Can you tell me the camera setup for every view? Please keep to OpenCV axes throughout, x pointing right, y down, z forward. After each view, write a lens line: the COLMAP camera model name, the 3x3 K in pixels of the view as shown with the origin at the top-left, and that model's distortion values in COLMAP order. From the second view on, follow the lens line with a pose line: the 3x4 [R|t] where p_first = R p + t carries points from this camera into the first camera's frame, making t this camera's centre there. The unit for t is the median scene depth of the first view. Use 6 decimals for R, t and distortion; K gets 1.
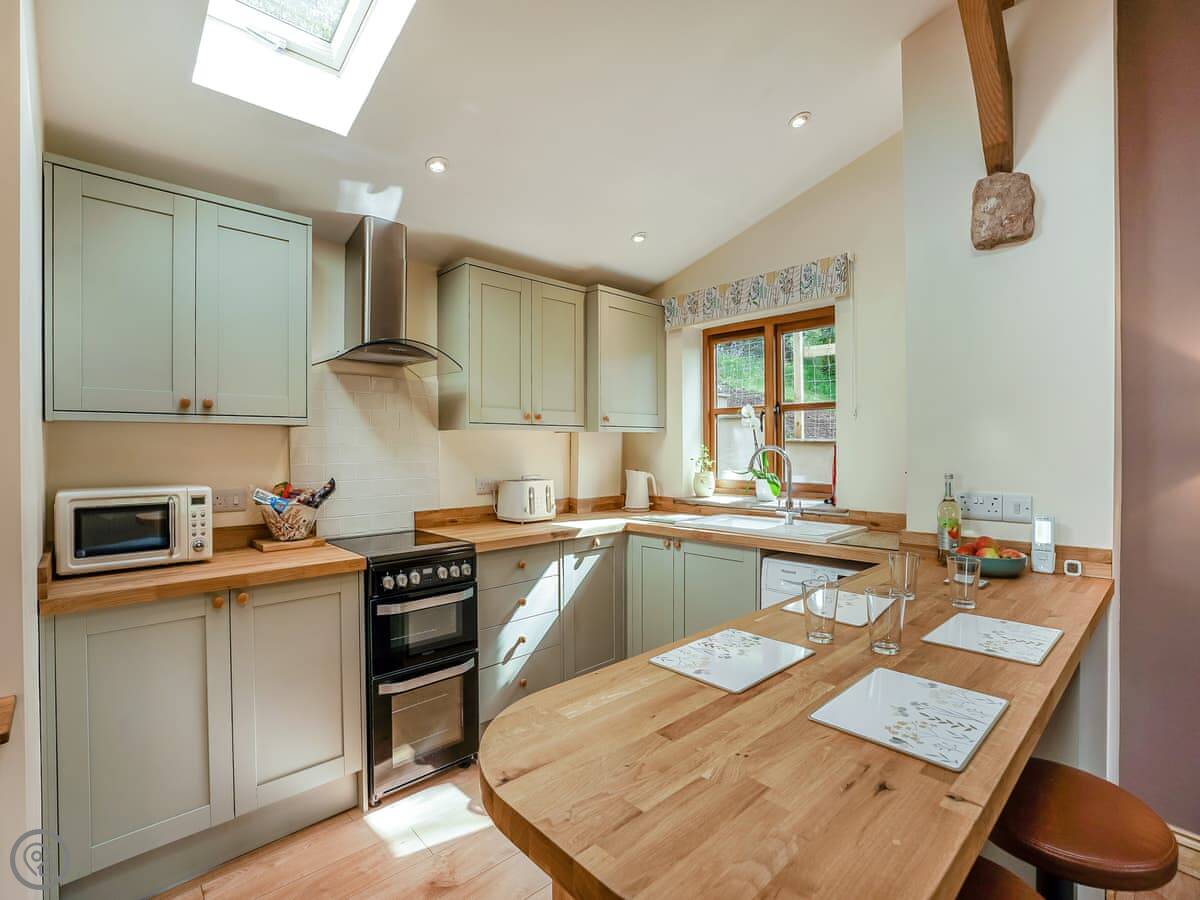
lens RADIAL K [[584.8, 0, 600.2], [0, 584.8, 447.3], [0, 0, 1]] dist [-0.004640, 0.002926]
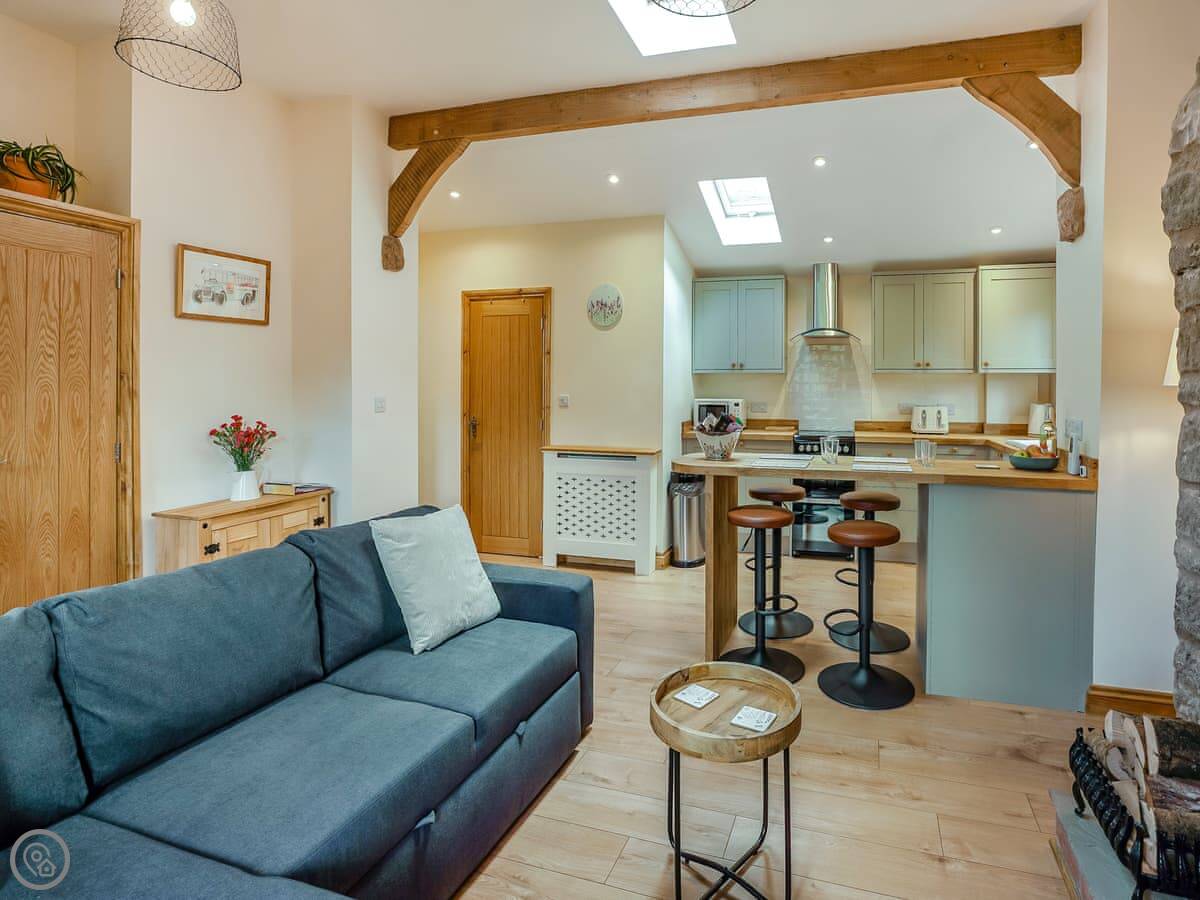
lens RADIAL K [[626.1, 0, 687.4], [0, 626.1, 379.5], [0, 0, 1]] dist [-0.039632, 0.005020]
pose [[0.512826, -0.002618, -0.858488, 1.196432], [-0.003747, 0.999979, -0.005288, -0.001436], [0.858484, 0.005929, 0.512806, -0.424585]]
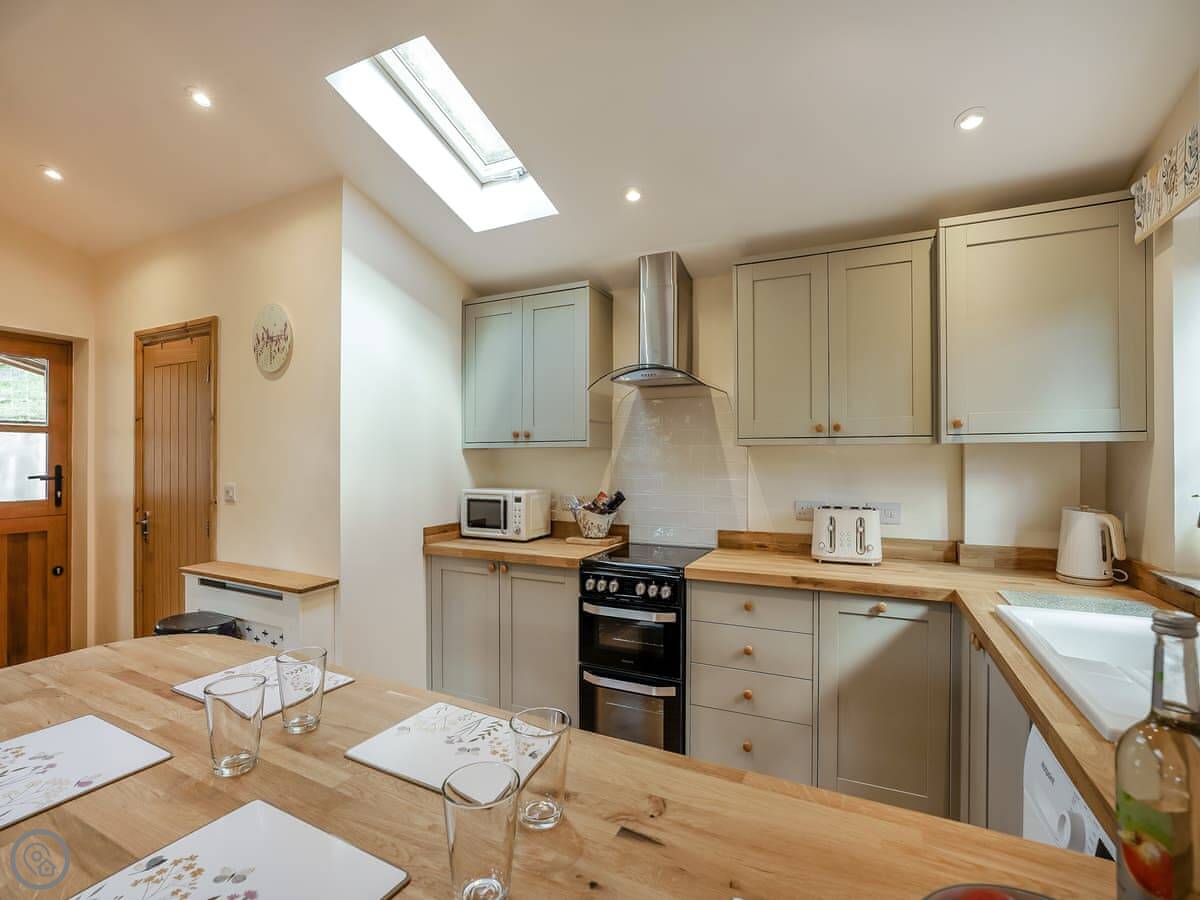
lens RADIAL K [[574.0, 0, 594.2], [0, 574.0, 453.0], [0, 0, 1]] dist [-0.018605, 0.001247]
pose [[0.347883, -0.007304, -0.937509, 0.623514], [-0.001011, 0.999966, -0.008166, -0.013532], [0.937537, 0.003789, 0.347864, 0.561508]]
